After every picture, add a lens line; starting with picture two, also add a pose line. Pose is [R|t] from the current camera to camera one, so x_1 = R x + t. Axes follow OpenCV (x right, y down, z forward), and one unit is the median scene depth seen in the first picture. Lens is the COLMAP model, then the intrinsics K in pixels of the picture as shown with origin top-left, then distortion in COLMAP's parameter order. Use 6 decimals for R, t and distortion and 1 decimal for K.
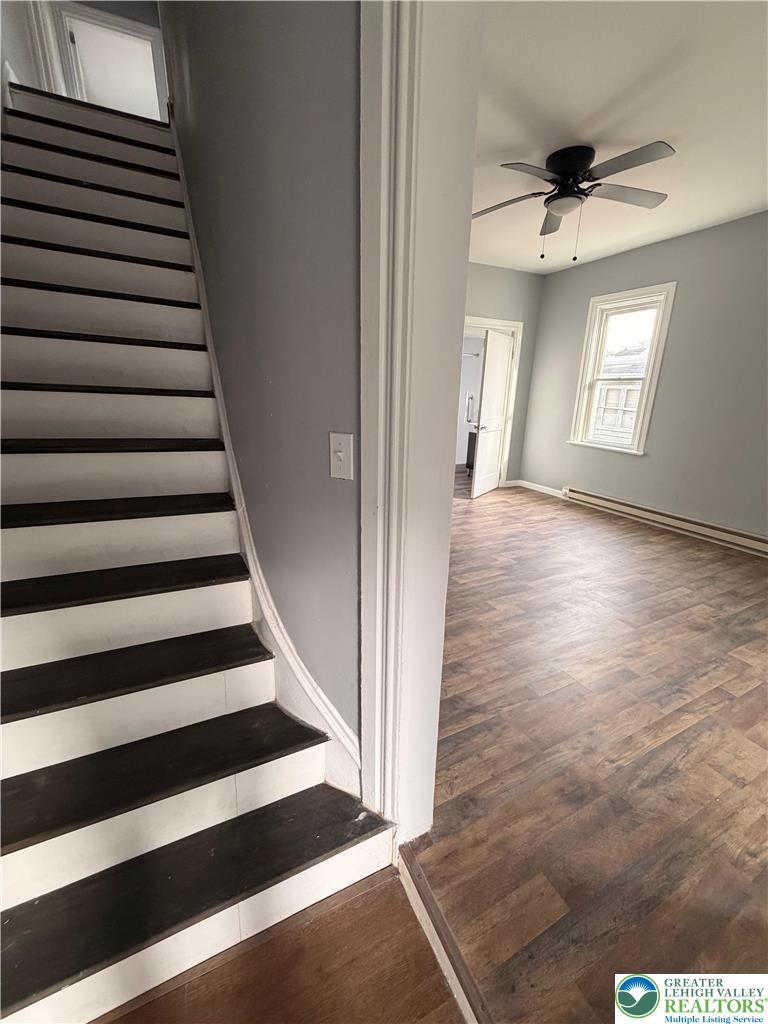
lens RADIAL K [[410.3, 0, 384.9], [0, 410.3, 507.3], [0, 0, 1]] dist [-0.000456, 0.000125]
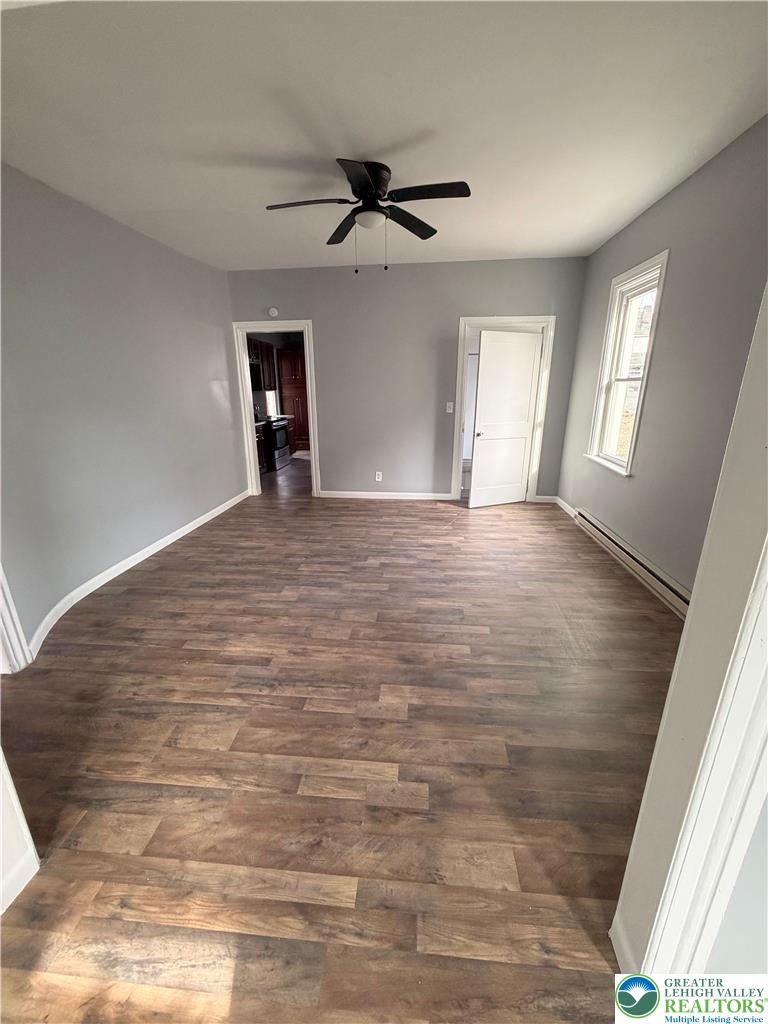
lens RADIAL K [[410.3, 0, 383.9], [0, 410.3, 506.6], [0, 0, 1]] dist [-0.000456, 0.000125]
pose [[0.850577, 0.126987, -0.510288, 0.702938], [-0.127822, 0.991228, 0.033609, -0.041695], [0.510079, 0.036639, 0.859347, 0.106070]]
